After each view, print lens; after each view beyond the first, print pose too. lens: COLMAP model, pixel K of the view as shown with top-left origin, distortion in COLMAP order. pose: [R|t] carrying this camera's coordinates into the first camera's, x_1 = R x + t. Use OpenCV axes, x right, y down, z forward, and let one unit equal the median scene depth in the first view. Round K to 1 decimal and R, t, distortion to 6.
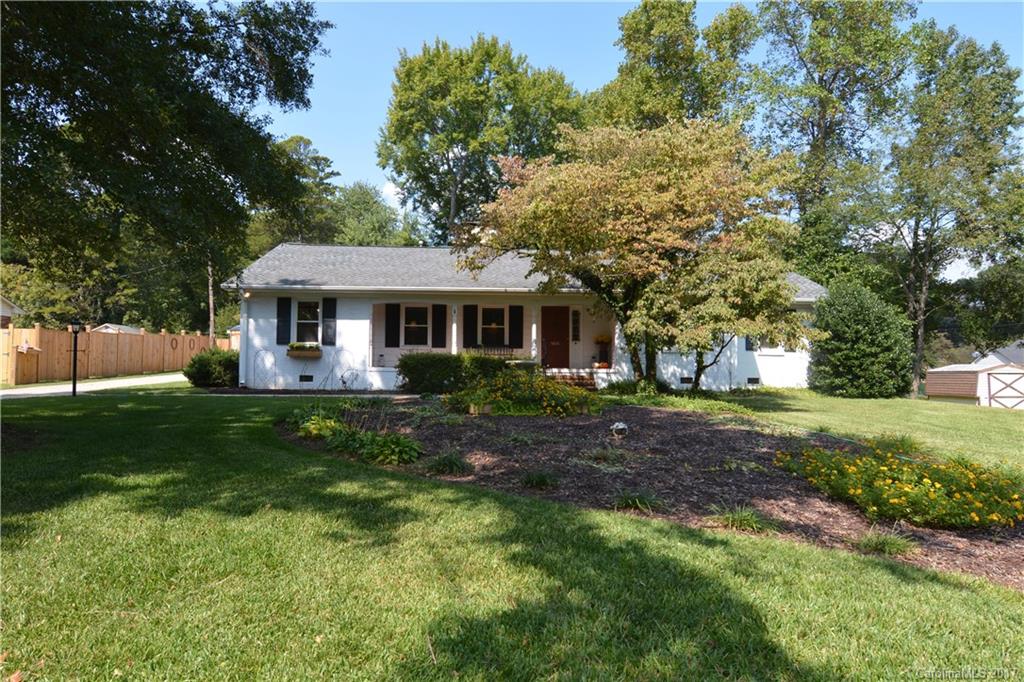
lens RADIAL K [[618.9, 0, 512.0], [0, 618.9, 342.3], [0, 0, 1]] dist [-0.017043, -0.002843]
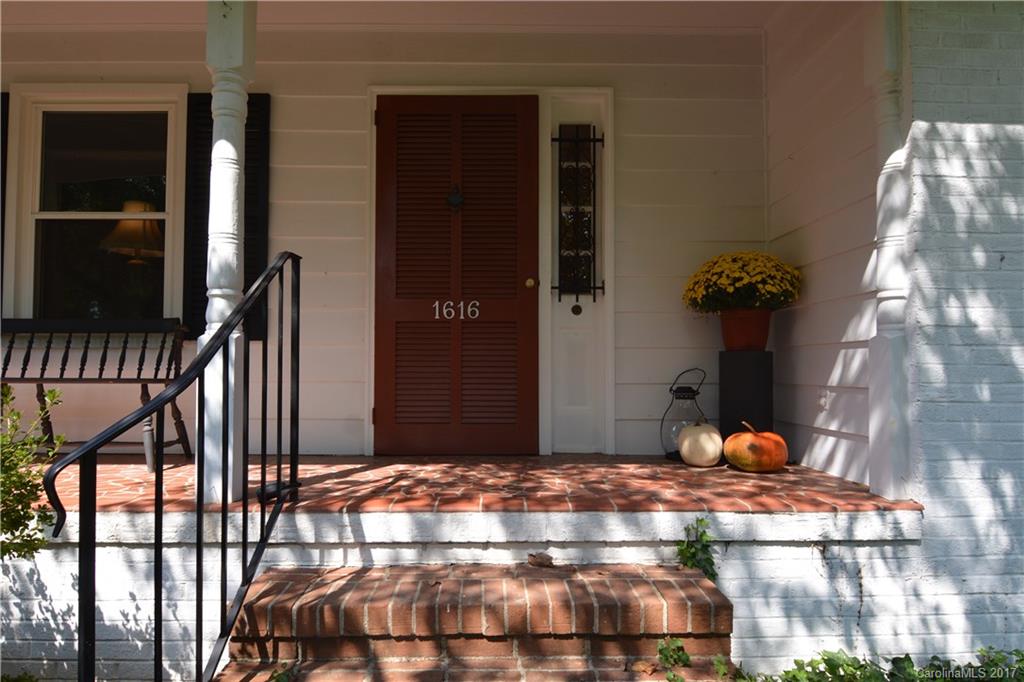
lens RADIAL K [[618.9, 0, 512.0], [0, 618.9, 338.6], [0, 0, 1]] dist [-0.017043, -0.002843]
pose [[0.999615, -0.001417, -0.027697, 0.093589], [0.001814, 0.999896, 0.014332, 0.007845], [0.027673, -0.014377, 0.999514, 0.860827]]
